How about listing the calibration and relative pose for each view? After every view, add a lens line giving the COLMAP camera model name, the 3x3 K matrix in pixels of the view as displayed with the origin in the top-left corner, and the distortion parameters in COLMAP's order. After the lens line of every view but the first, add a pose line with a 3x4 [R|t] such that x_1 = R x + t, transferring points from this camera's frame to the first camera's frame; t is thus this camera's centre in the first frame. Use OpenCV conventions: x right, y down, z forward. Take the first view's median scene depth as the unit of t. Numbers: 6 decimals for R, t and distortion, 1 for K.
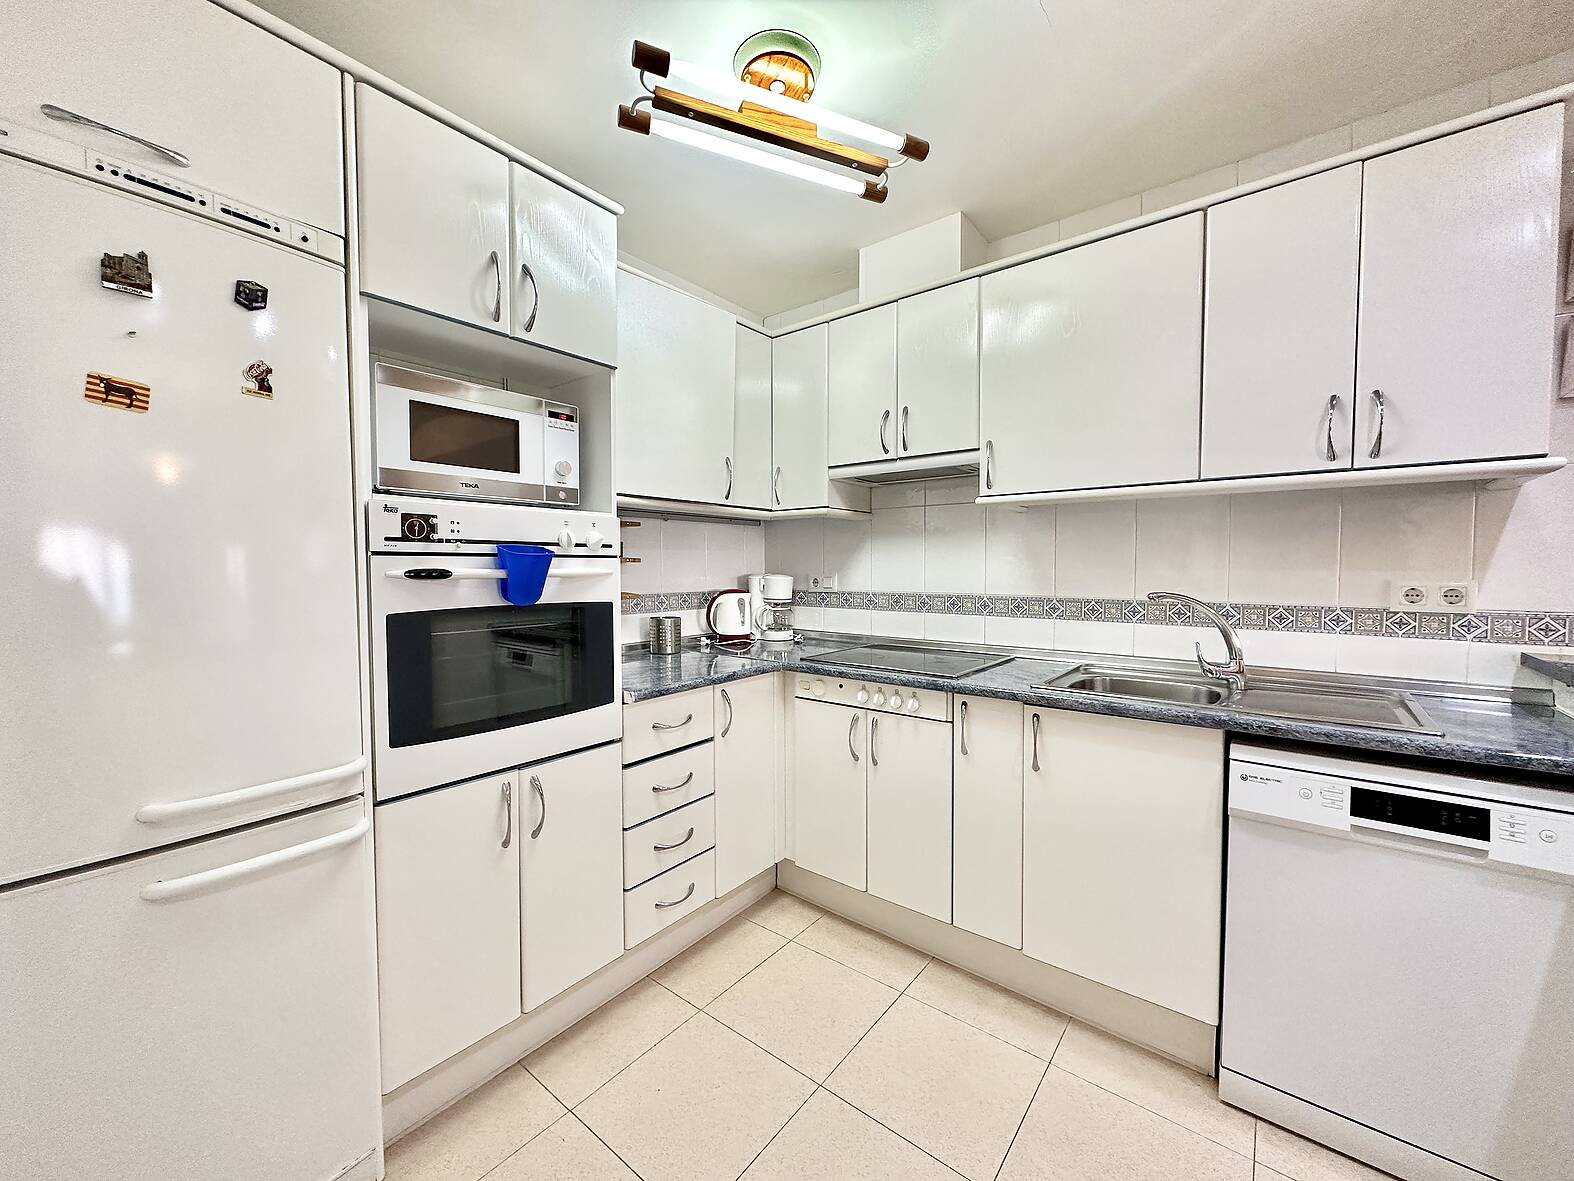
lens RADIAL K [[625.5, 0, 787.0], [0, 625.5, 590.5], [0, 0, 1]] dist [-0.003432, 0.000376]
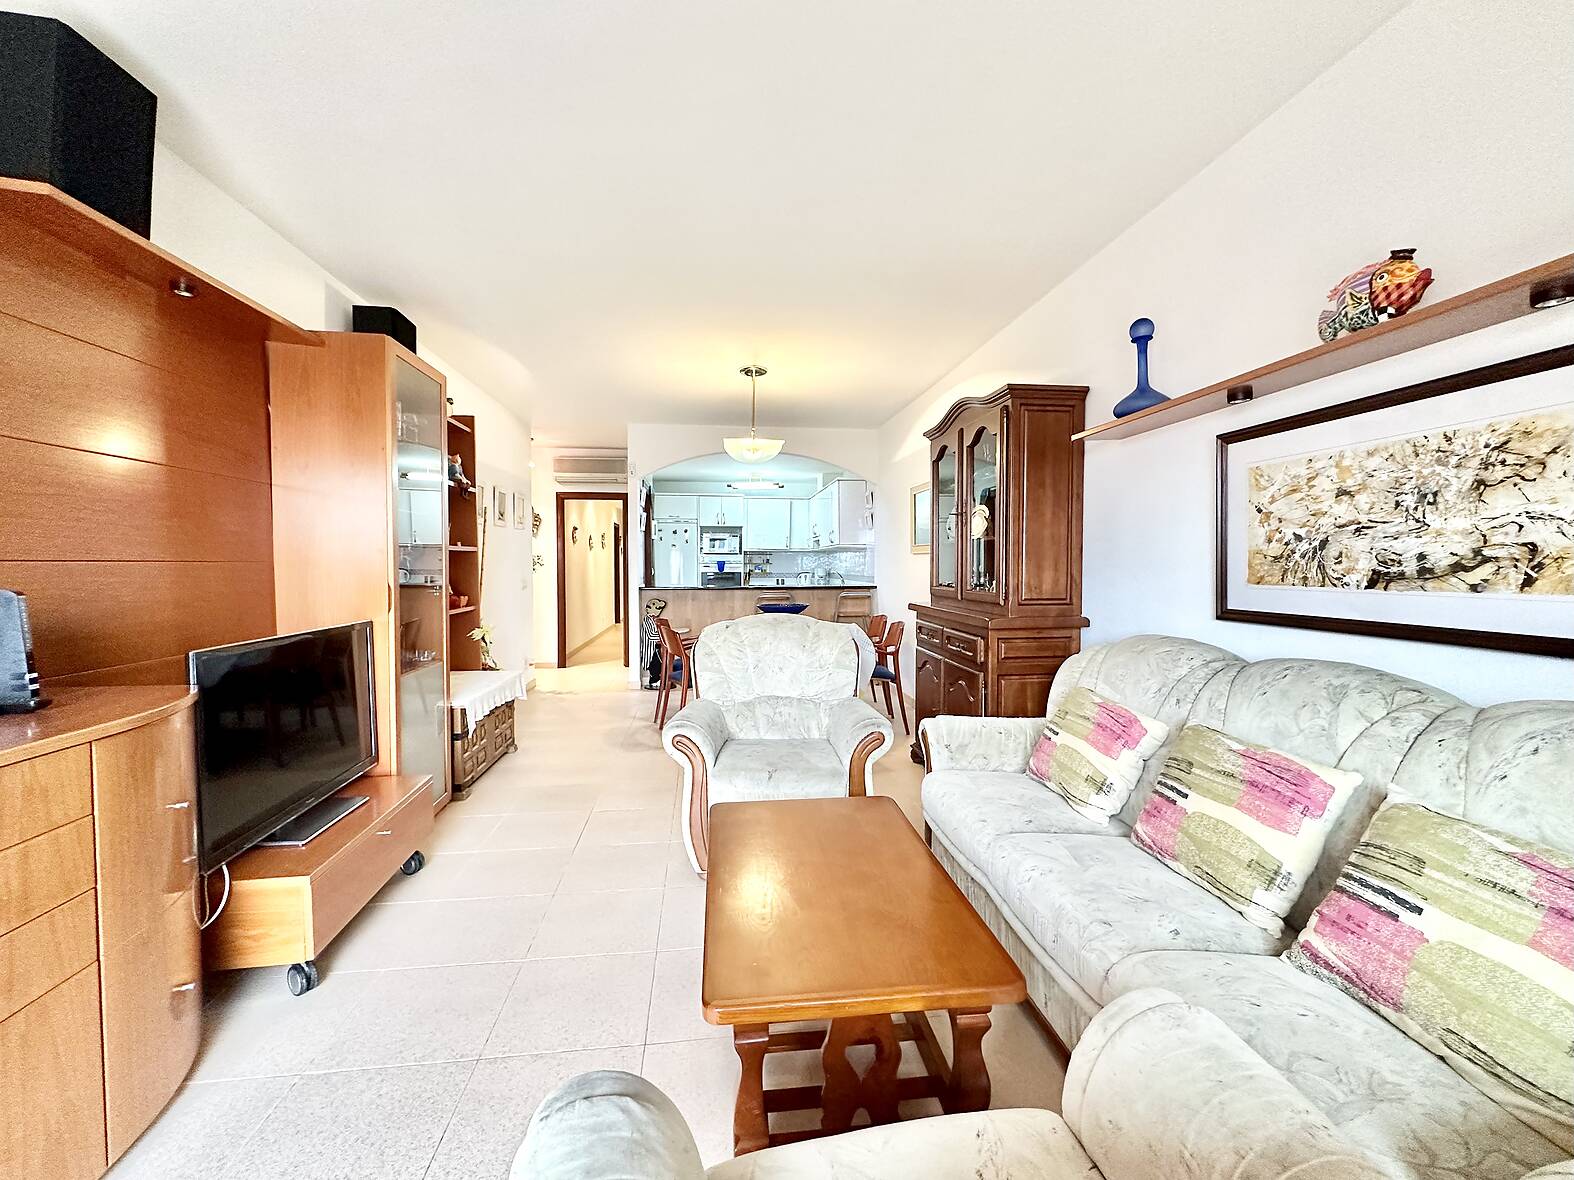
lens RADIAL K [[635.9, 0, 772.8], [0, 635.9, 600.0], [0, 0, 1]] dist [-0.000837, 0.000076]
pose [[0.705110, 0.038832, -0.708034, 3.637316], [-0.028504, 0.999245, 0.026417, 0.101617], [0.708525, 0.001555, 0.705684, -2.511570]]
